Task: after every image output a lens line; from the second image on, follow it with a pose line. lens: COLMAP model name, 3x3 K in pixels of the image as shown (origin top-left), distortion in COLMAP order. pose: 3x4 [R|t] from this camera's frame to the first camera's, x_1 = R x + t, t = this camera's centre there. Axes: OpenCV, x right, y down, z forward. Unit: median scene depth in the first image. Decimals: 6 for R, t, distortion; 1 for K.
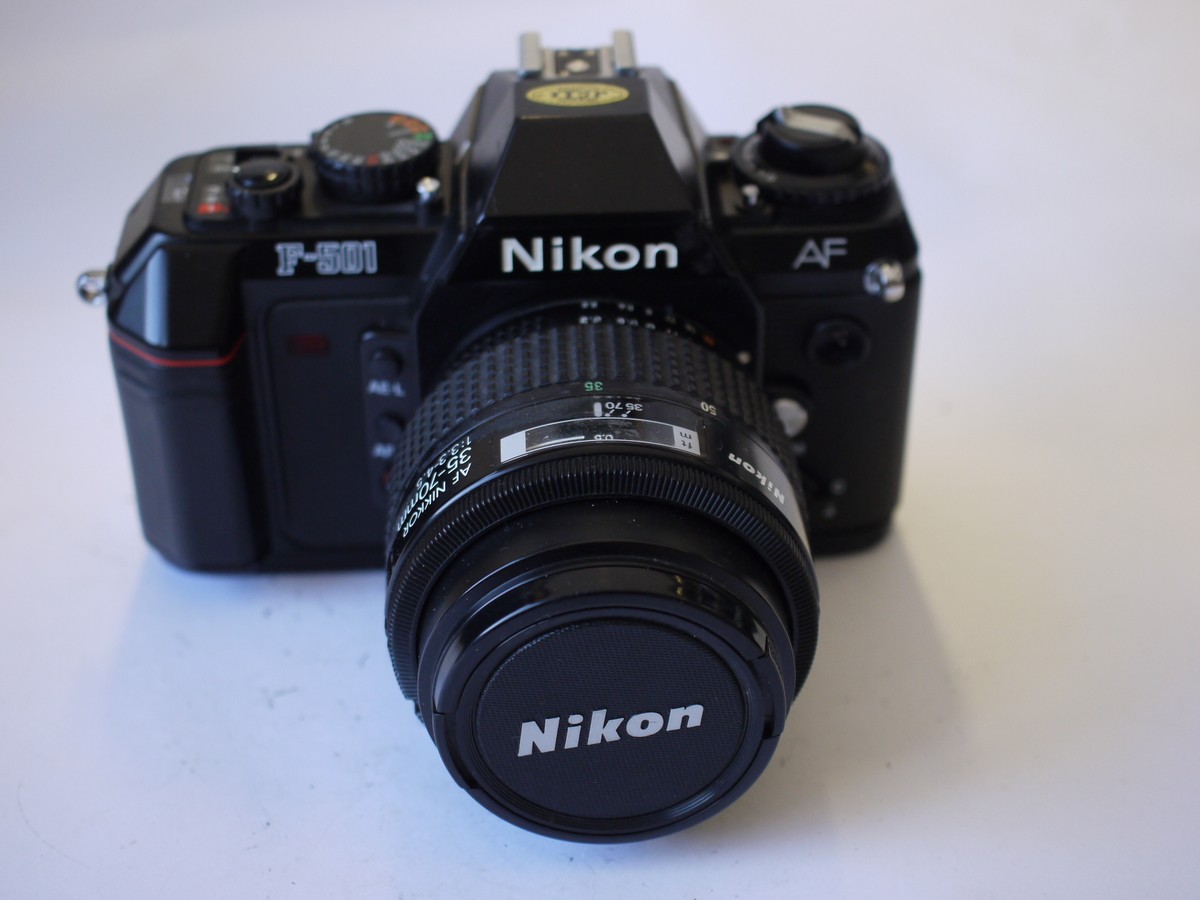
lens RADIAL K [[2070.0, 0, 600.0], [0, 2070.0, 450.0], [0, 0, 1]] dist [-0.005016, -0.007648]
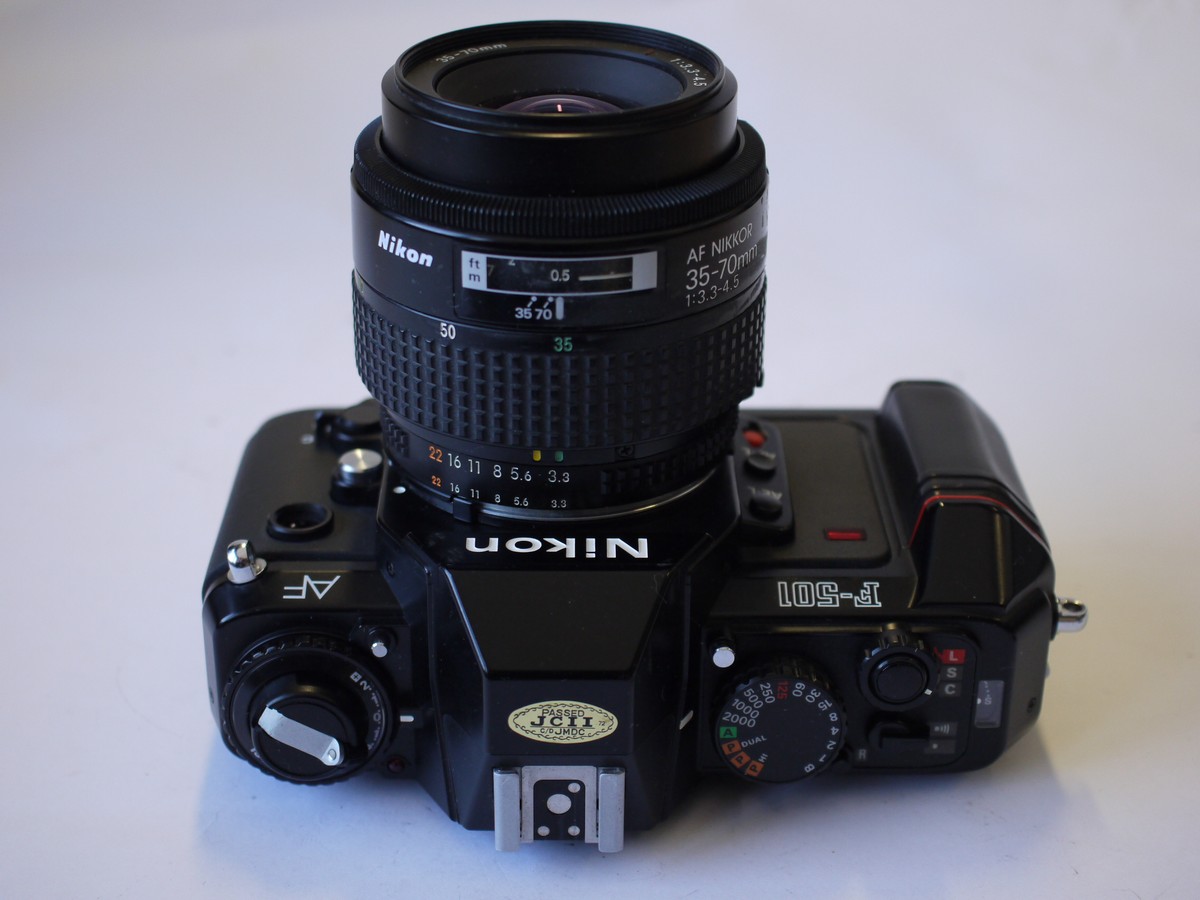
lens RADIAL K [[2070.0, 0, 600.0], [0, 2070.0, 450.0], [0, 0, 1]] dist [-0.005016, -0.007648]
pose [[-0.998670, -0.045634, -0.023997, 0.000423], [0.030449, -0.897603, 0.439751, -0.458736], [-0.041608, 0.438435, 0.897799, 0.112779]]
